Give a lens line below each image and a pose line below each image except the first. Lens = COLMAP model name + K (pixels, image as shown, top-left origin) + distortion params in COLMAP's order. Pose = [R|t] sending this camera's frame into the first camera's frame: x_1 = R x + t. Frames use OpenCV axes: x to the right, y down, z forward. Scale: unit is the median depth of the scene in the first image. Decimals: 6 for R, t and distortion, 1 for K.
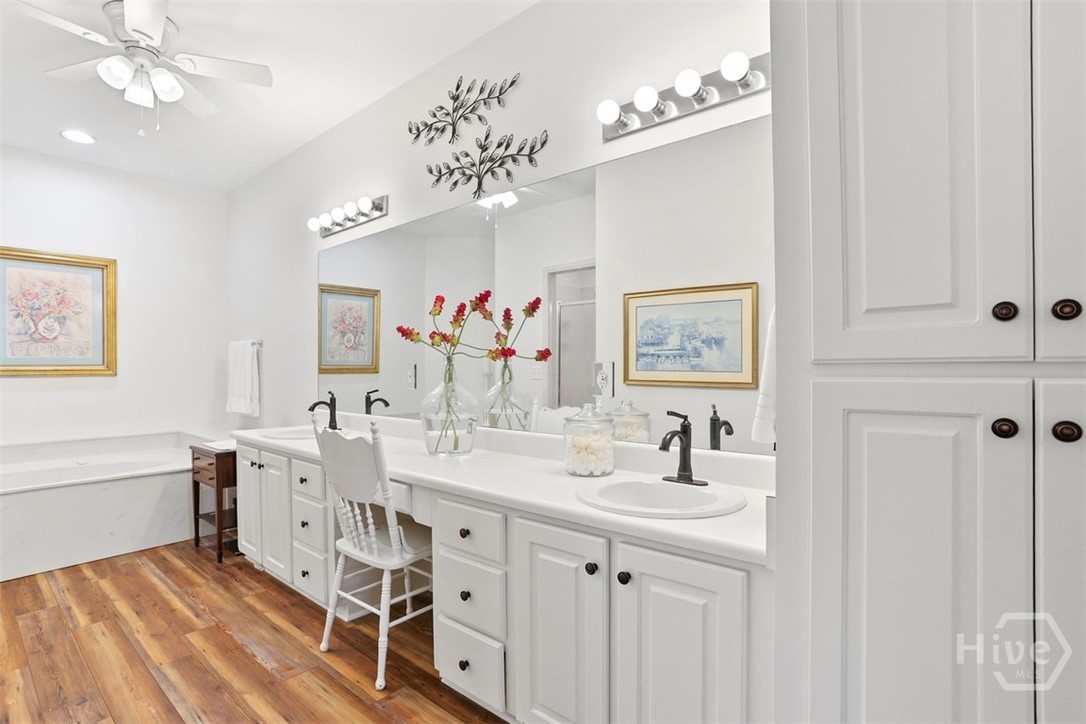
lens RADIAL K [[524.7, 0, 543.0], [0, 524.7, 362.0], [0, 0, 1]] dist [-0.000172, 0.000195]
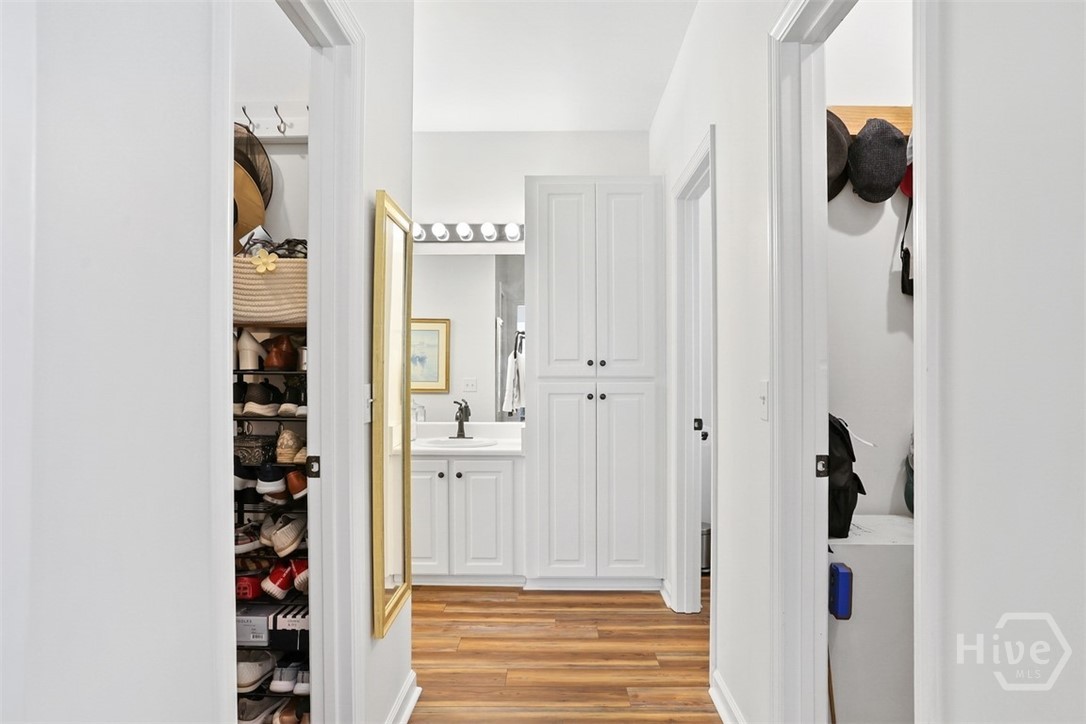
lens RADIAL K [[634.1, 0, 543.7], [0, 634.1, 366.6], [0, 0, 1]] dist [0.000181, -0.000004]
pose [[0.766776, 0.010822, 0.641824, -1.250512], [-0.006768, 0.999939, -0.008776, -0.020339], [-0.641879, 0.002385, 0.766802, -1.232839]]
